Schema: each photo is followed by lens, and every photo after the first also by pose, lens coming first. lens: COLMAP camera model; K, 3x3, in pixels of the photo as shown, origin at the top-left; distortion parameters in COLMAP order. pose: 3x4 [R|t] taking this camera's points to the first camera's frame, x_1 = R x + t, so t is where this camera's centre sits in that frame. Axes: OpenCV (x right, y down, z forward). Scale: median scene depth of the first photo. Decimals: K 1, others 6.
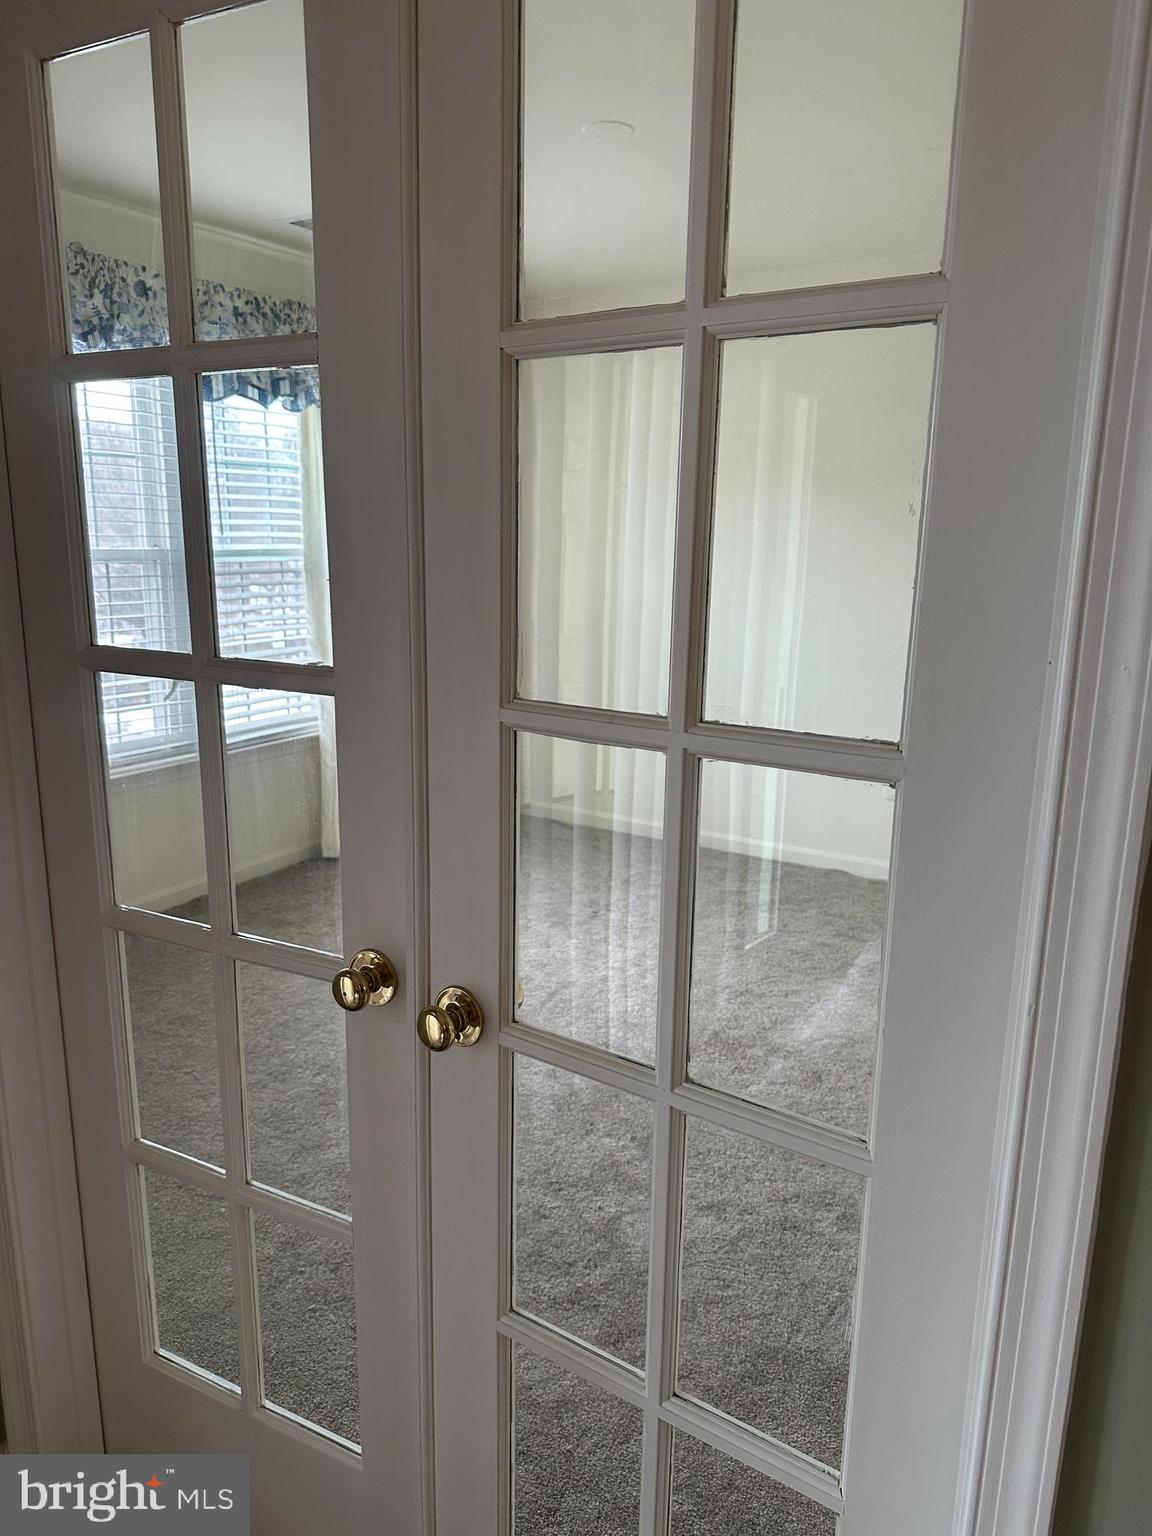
lens RADIAL K [[1082.8, 0, 573.4], [0, 1082.8, 769.1], [0, 0, 1]] dist [0.103201, -0.122983]
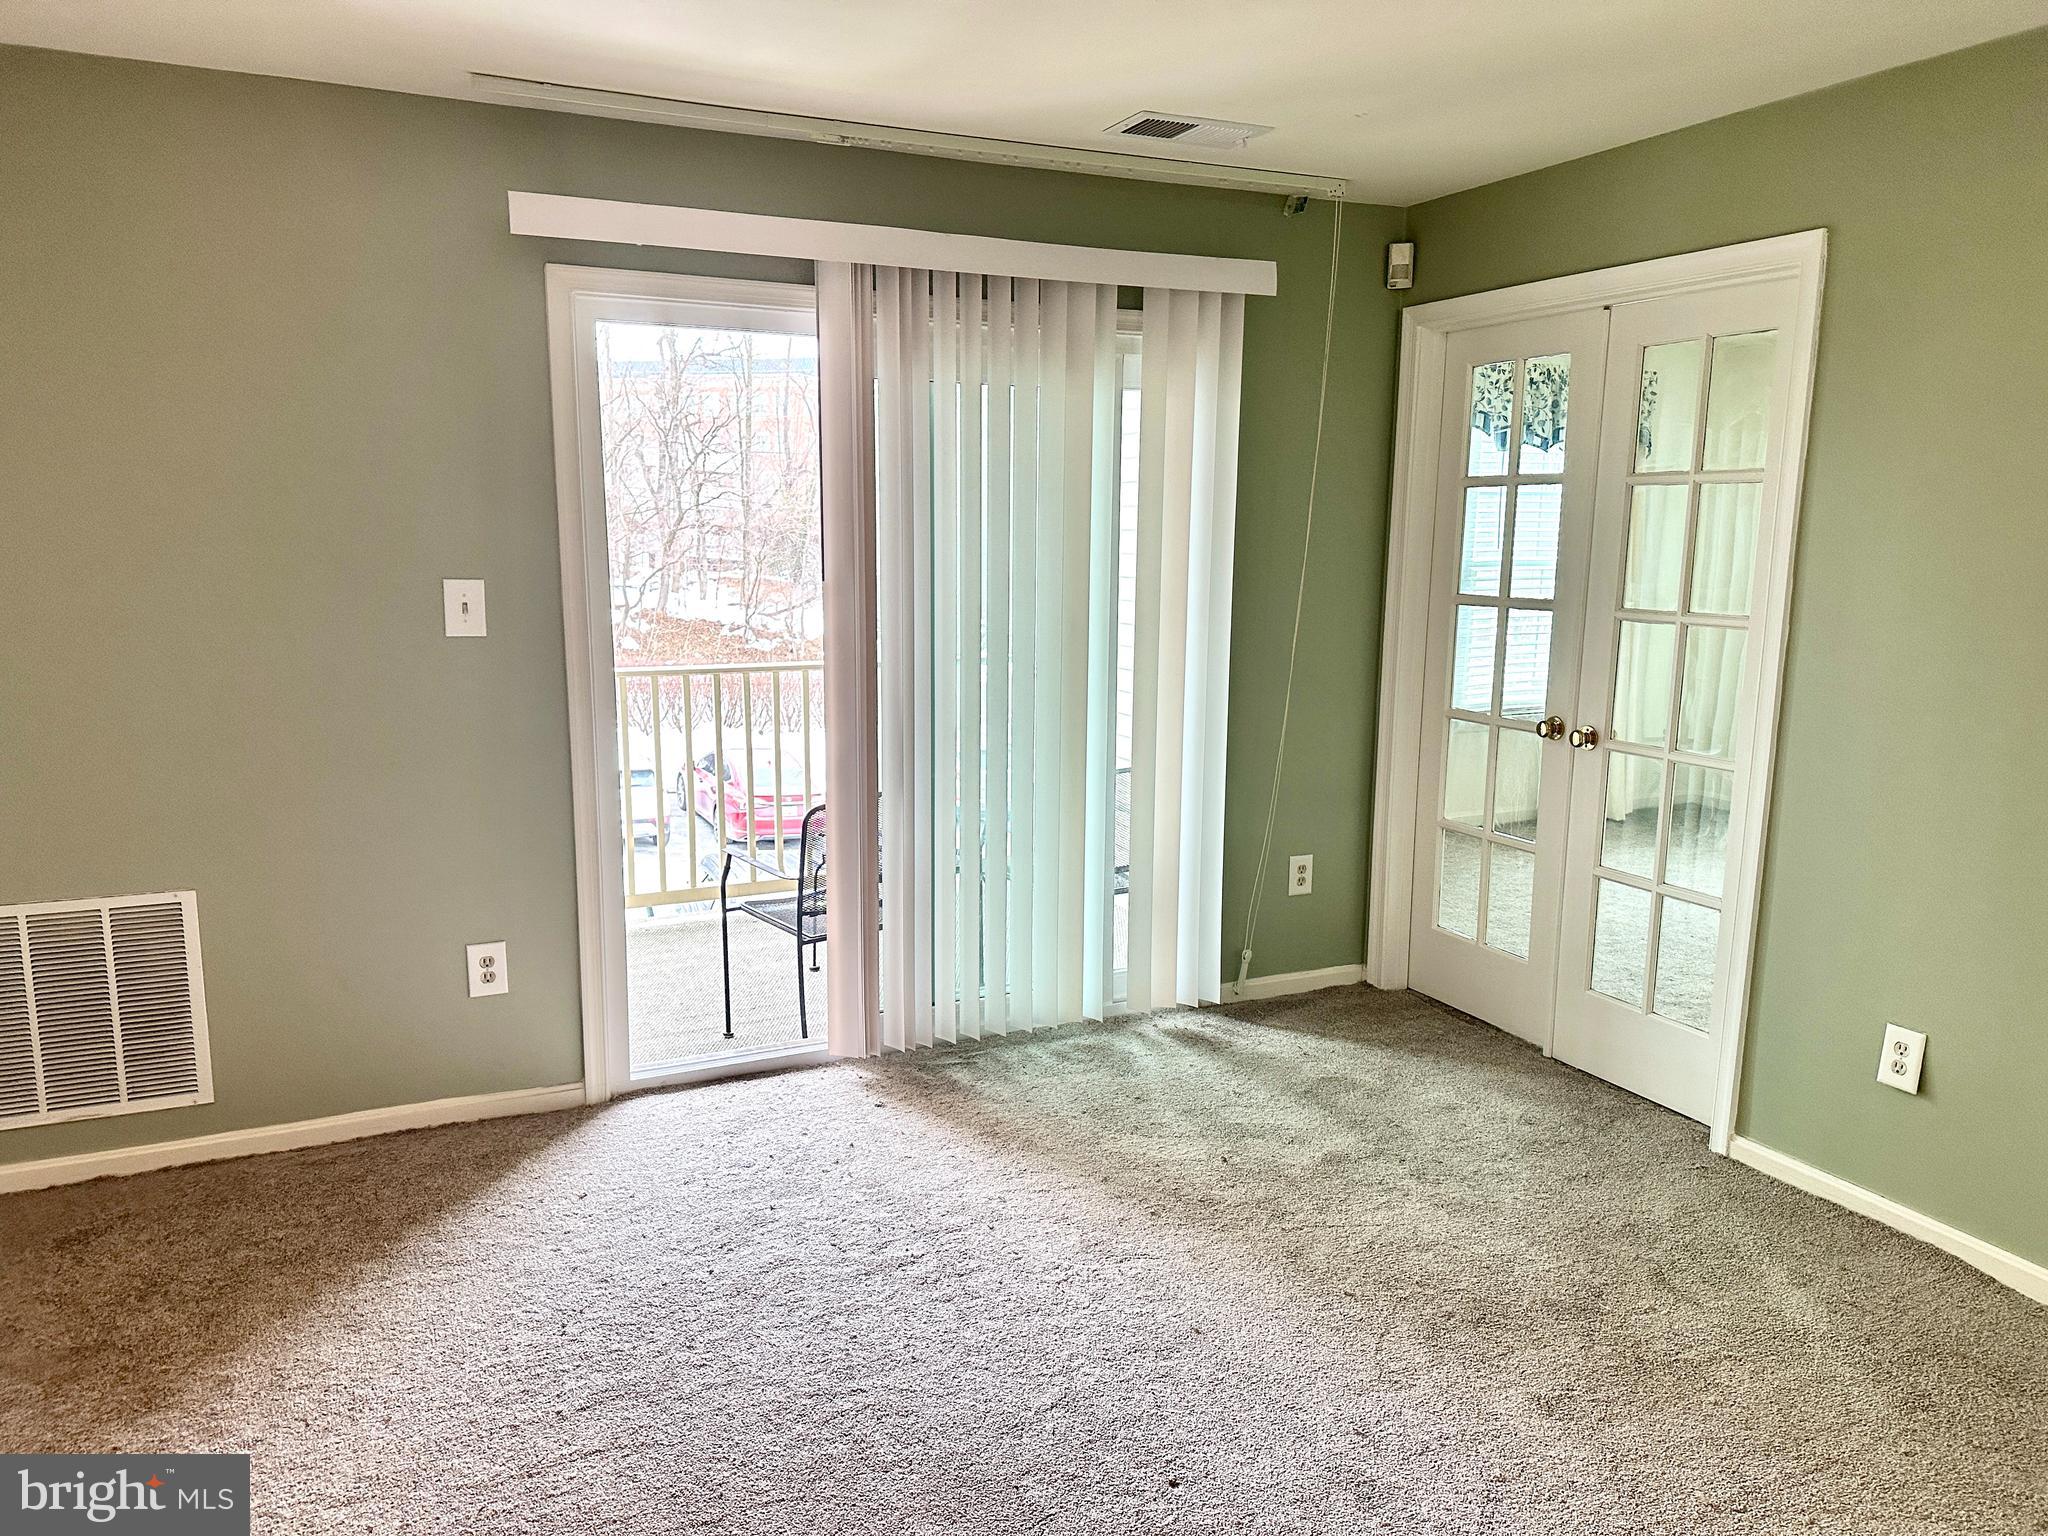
lens RADIAL K [[1443.7, 0, 1036.5], [0, 1443.7, 777.6], [0, 0, 1]] dist [0.103201, -0.122983]
pose [[0.831842, 0.097298, -0.546418, 0.683585], [-0.131719, 0.990995, -0.024061, 0.563845], [0.539156, 0.091989, 0.837167, -2.481162]]
